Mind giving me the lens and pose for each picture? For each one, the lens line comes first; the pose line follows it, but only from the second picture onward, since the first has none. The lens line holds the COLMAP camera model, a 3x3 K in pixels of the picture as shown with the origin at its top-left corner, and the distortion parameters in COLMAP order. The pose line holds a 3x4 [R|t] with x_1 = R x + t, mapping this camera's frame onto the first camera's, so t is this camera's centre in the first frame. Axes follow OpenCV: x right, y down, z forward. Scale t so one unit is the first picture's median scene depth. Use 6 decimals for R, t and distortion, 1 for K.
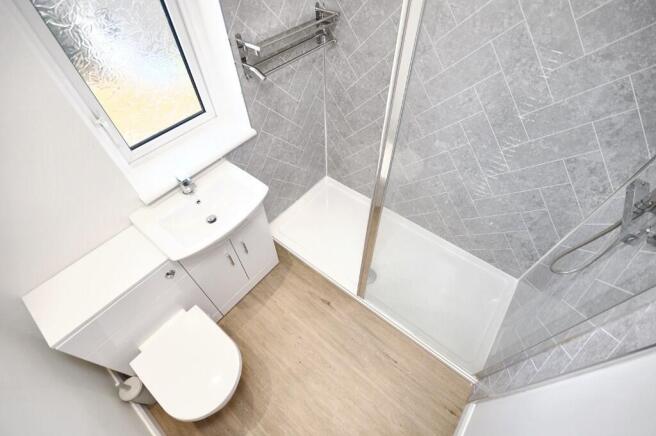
lens RADIAL K [[291.2, 0, 328.7], [0, 291.2, 218.2], [0, 0, 1]] dist [-0.001948, 0.000104]
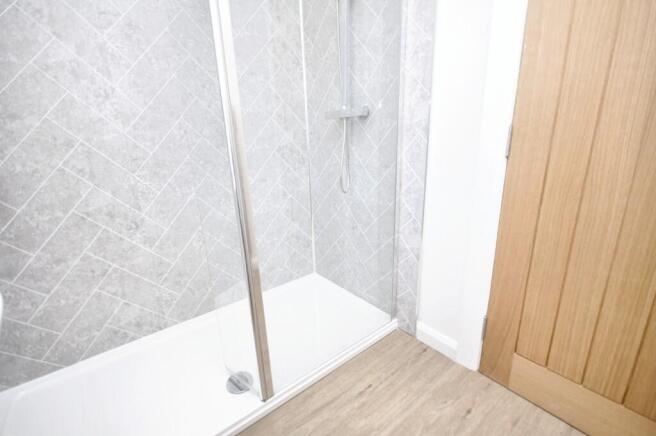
lens RADIAL K [[291.2, 0, 327.6], [0, 291.2, 218.6], [0, 0, 1]] dist [-0.001948, 0.000104]
pose [[0.227814, -0.267507, 0.936238, -0.397027], [0.782339, 0.622729, -0.012436, 0.167772], [-0.579696, 0.735288, 0.351148, 0.529450]]
